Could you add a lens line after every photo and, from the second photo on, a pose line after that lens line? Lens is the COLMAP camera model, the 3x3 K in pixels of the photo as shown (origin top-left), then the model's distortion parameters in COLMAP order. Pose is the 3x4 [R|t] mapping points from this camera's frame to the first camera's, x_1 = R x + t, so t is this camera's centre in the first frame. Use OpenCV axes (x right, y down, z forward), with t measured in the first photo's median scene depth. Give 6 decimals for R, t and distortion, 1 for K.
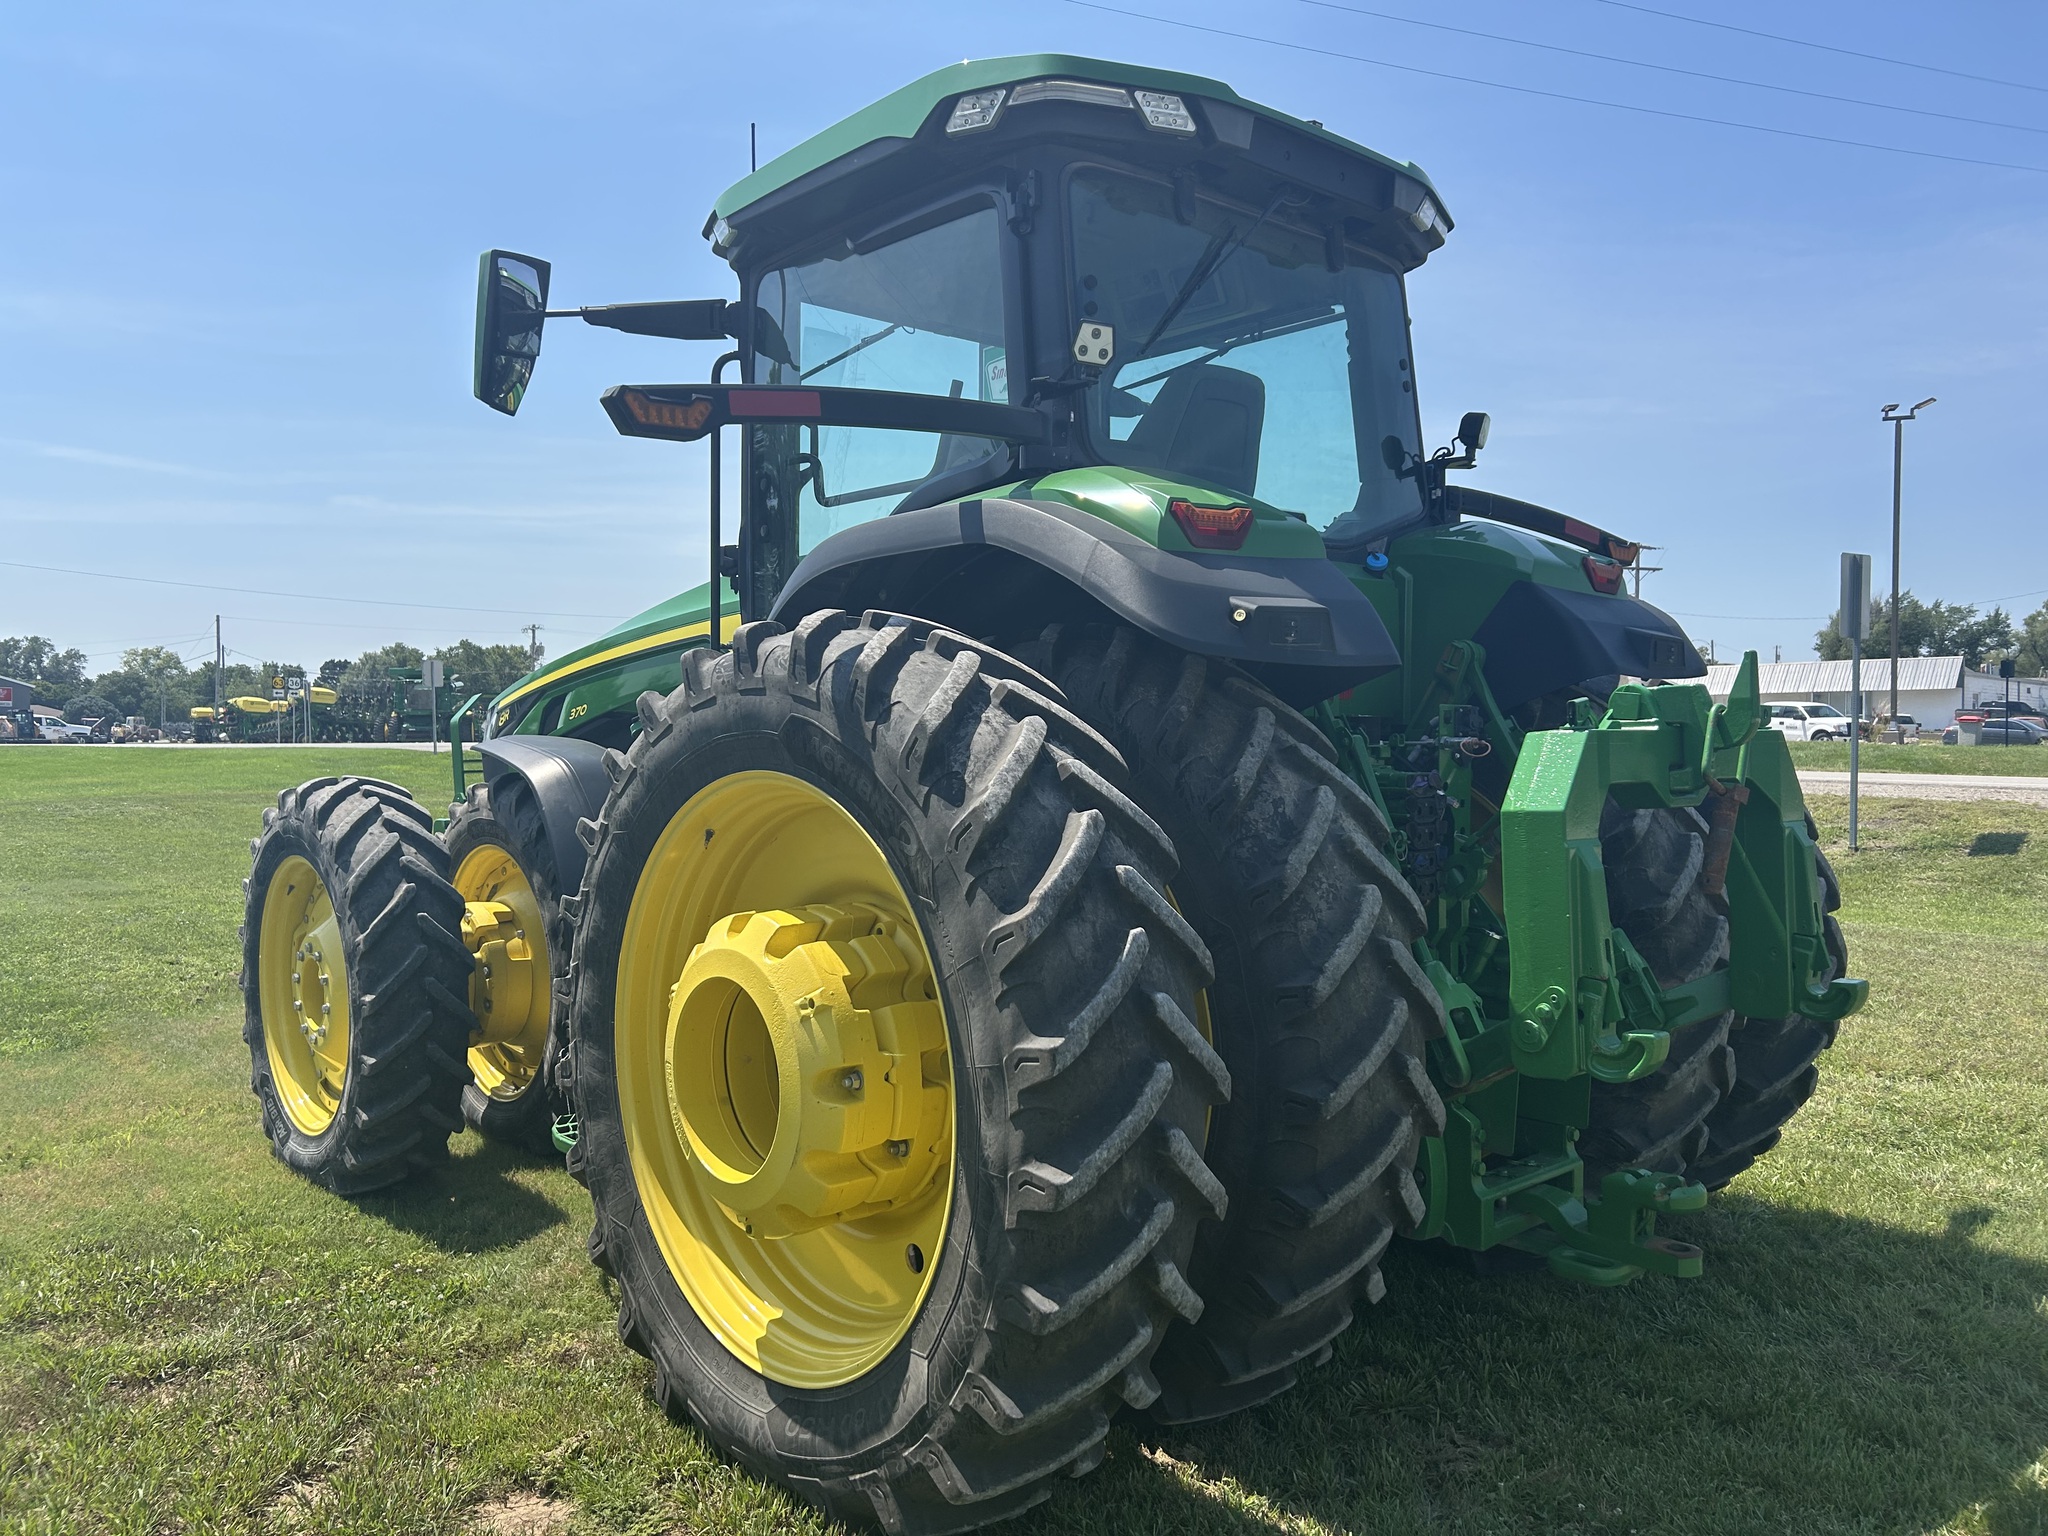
lens RADIAL K [[1533.9, 0, 1033.1], [0, 1533.9, 781.4], [0, 0, 1]] dist [0.073428, -0.092226]
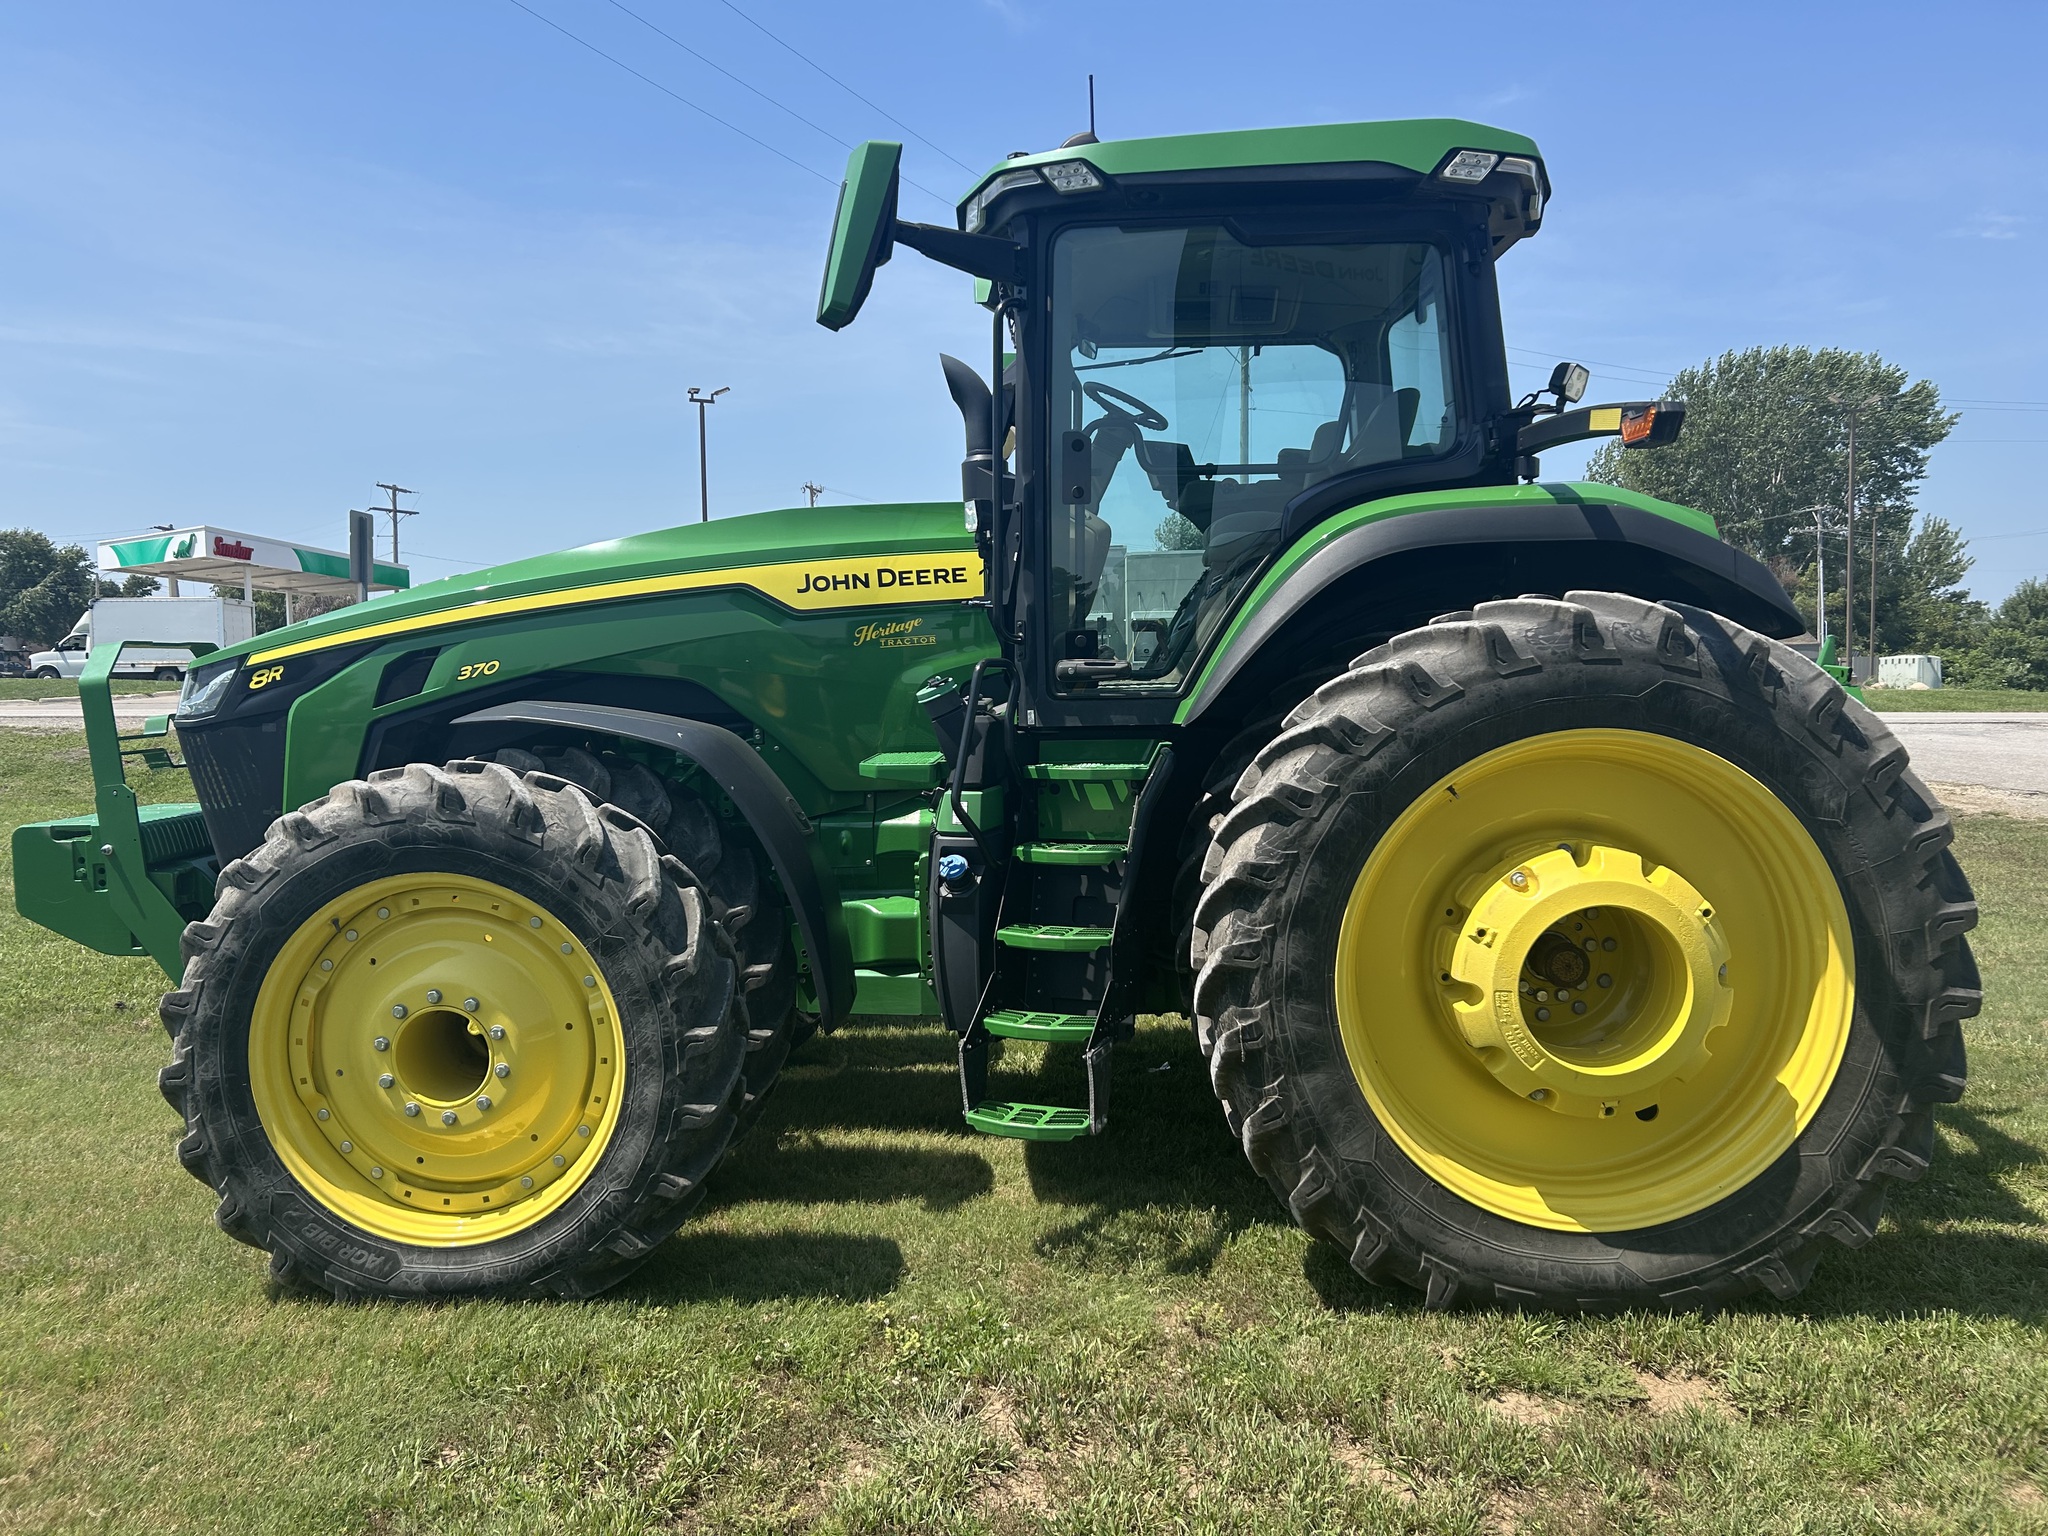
lens RADIAL K [[1519.0, 0, 1019.9], [0, 1519.0, 773.4], [0, 0, 1]] dist [0.082423, -0.116908]
pose [[0.700329, -0.053431, 0.711818, -1.344591], [0.029895, 0.998515, 0.045539, -0.040138], [-0.713194, -0.010612, 0.700886, 0.496799]]
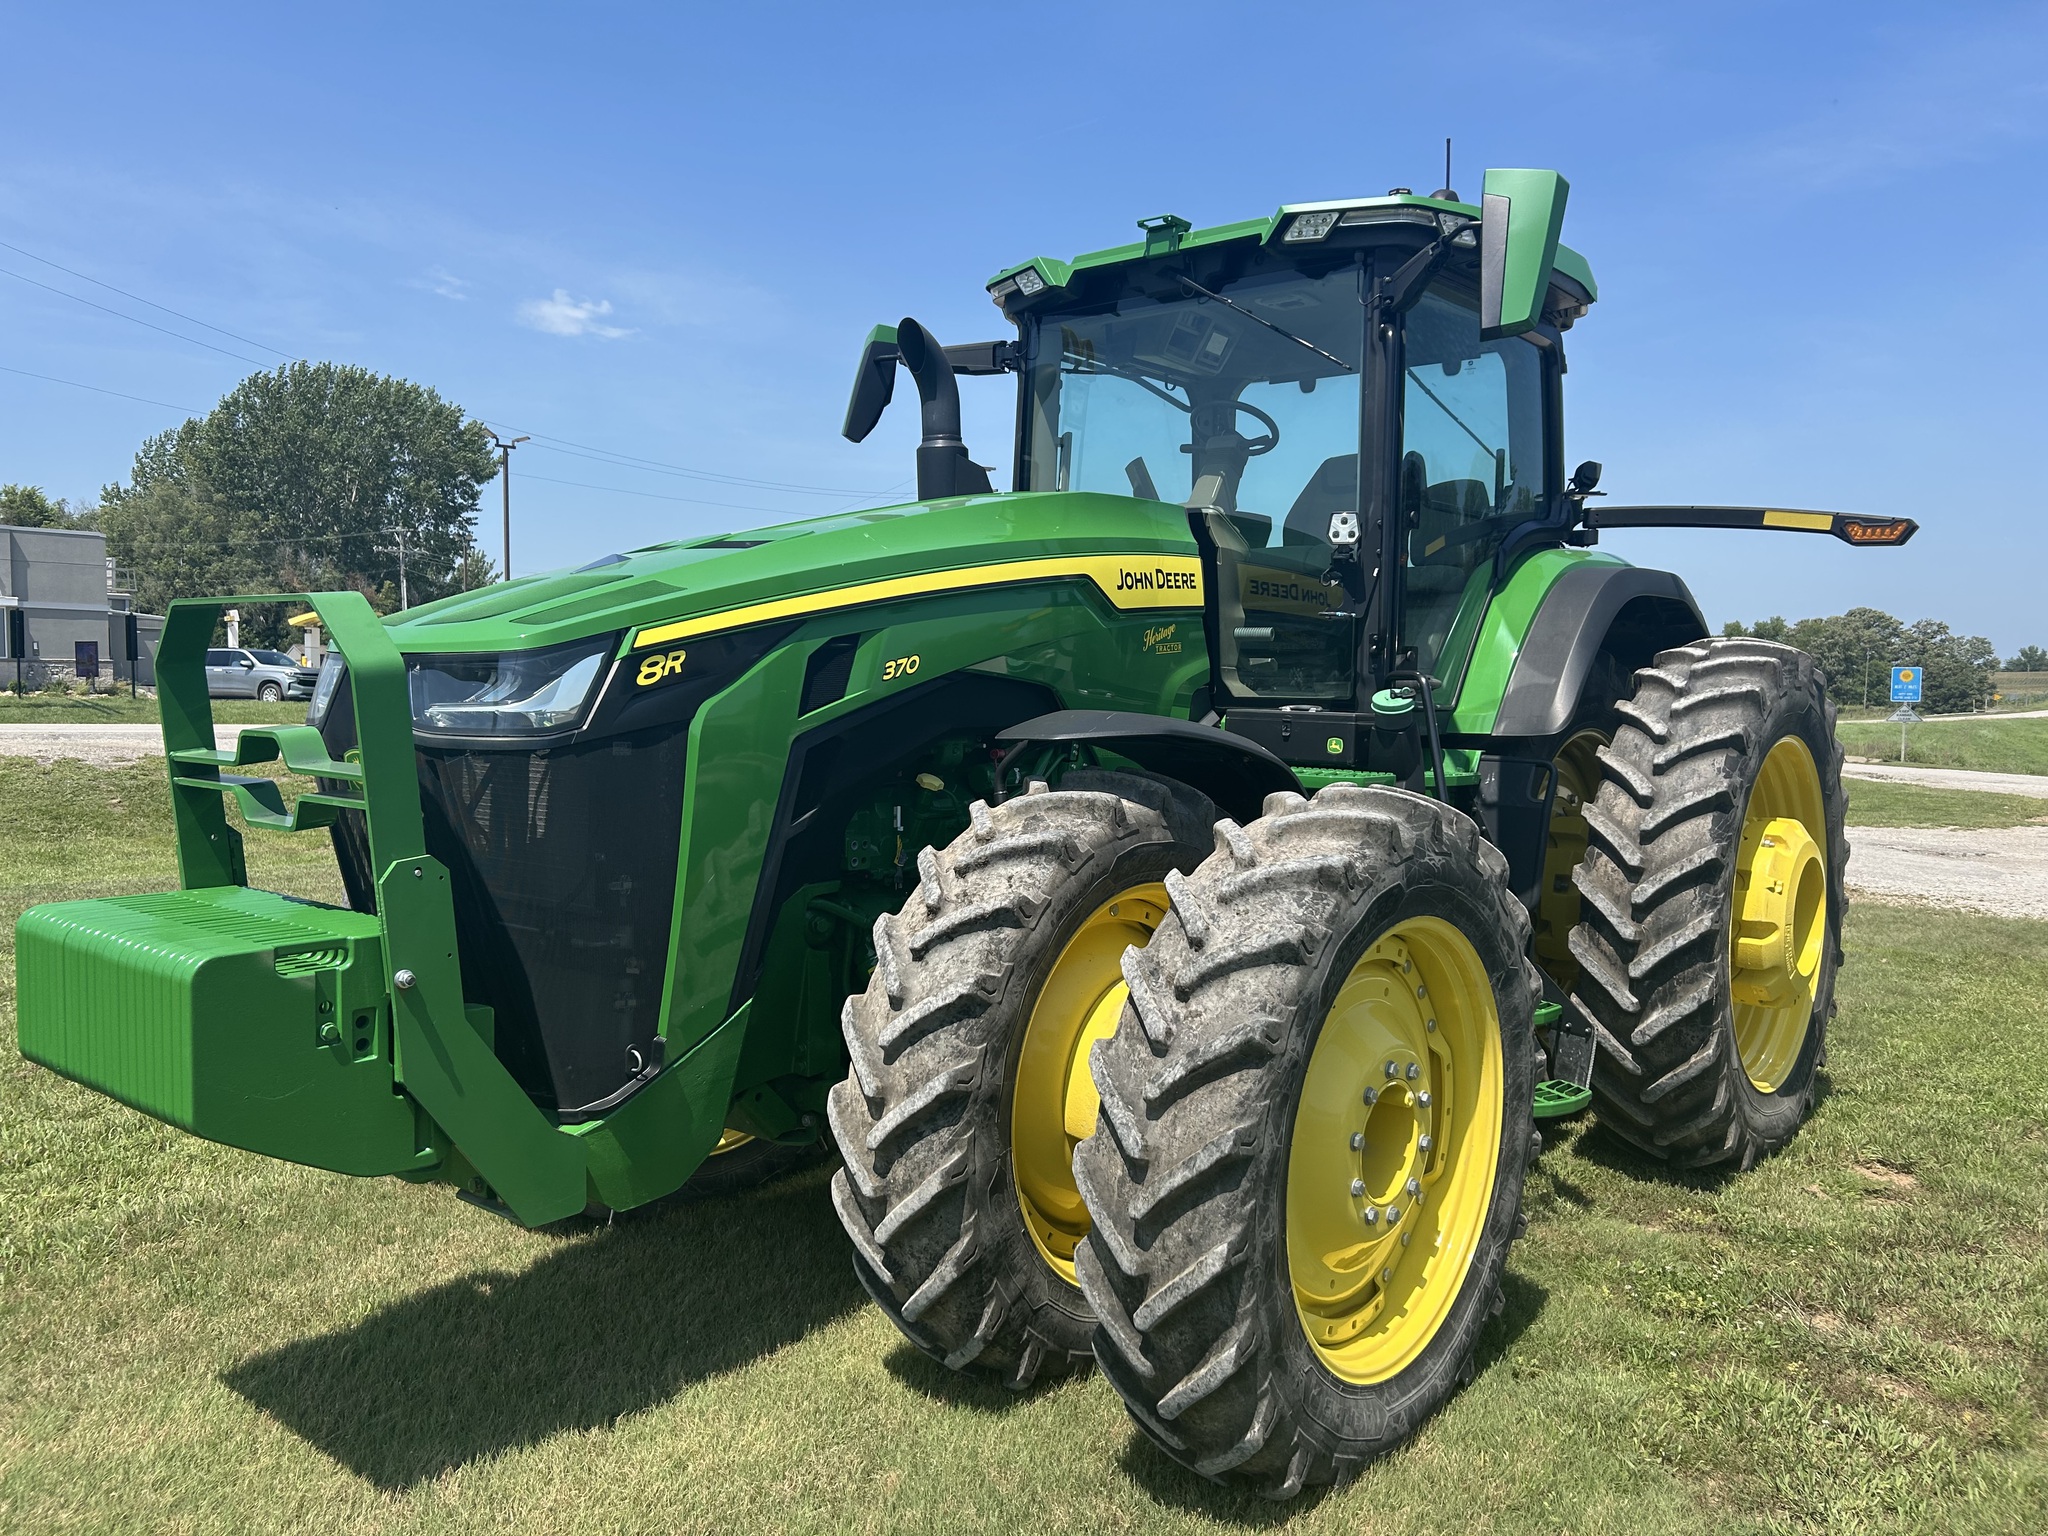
lens RADIAL K [[1533.9, 0, 1033.1], [0, 1533.9, 781.4], [0, 0, 1]] dist [0.073428, -0.092226]
pose [[-0.138033, -0.060464, 0.988580, -1.772660], [0.014008, 0.997916, 0.062991, -0.076684], [-0.990329, 0.022543, -0.136898, 2.082136]]
